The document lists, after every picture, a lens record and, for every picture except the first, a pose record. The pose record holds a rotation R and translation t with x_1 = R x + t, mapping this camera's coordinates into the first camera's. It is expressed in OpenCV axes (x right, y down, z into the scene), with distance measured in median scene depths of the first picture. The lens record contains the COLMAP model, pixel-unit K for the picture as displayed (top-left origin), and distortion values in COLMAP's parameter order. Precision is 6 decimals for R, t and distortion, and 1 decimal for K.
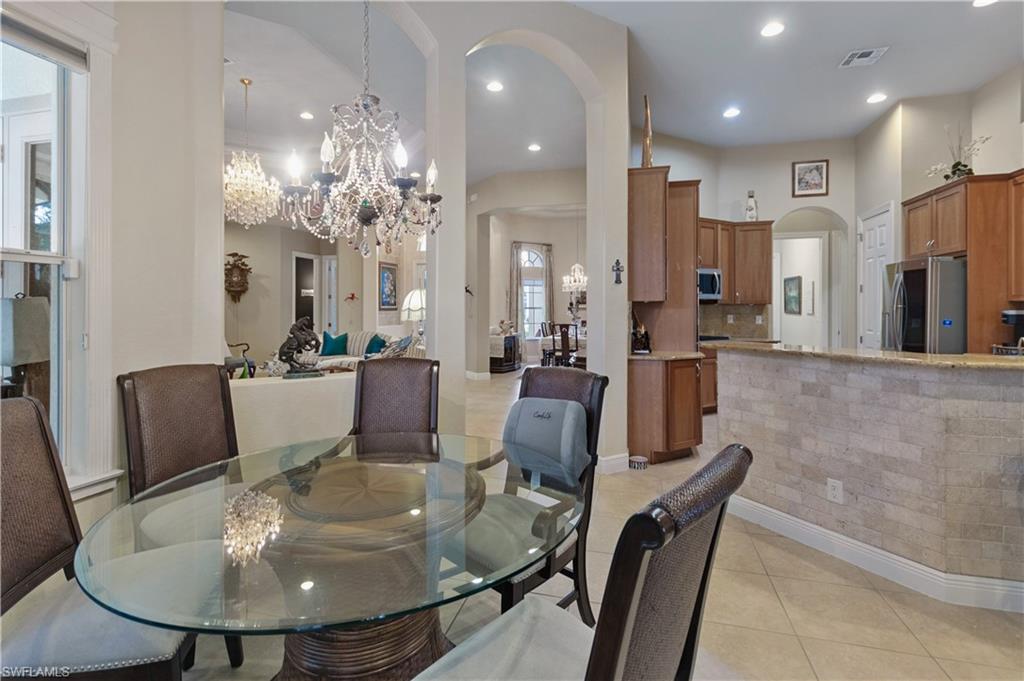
lens RADIAL K [[482.9, 0, 501.6], [0, 482.9, 310.8], [0, 0, 1]] dist [-0.003531, -0.000596]
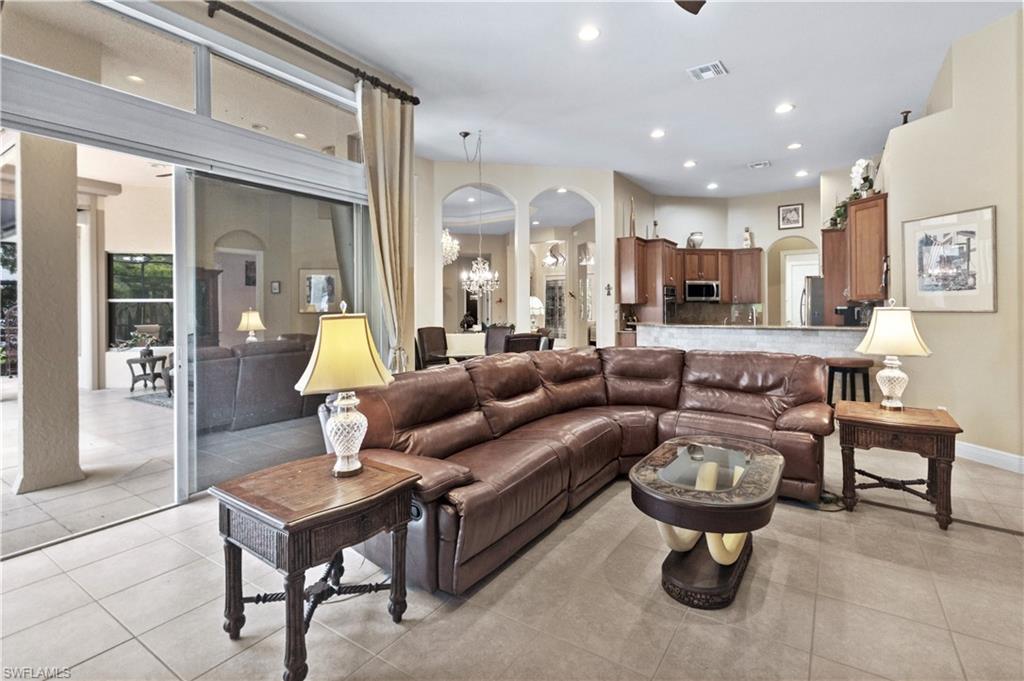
lens RADIAL K [[482.9, 0, 512.8], [0, 482.9, 308.8], [0, 0, 1]] dist [-0.003531, -0.000596]
pose [[0.952537, -0.007004, -0.304342, 0.349474], [0.007064, 0.999975, -0.000903, -0.000121], [0.304340, -0.001290, 0.952563, -0.806660]]
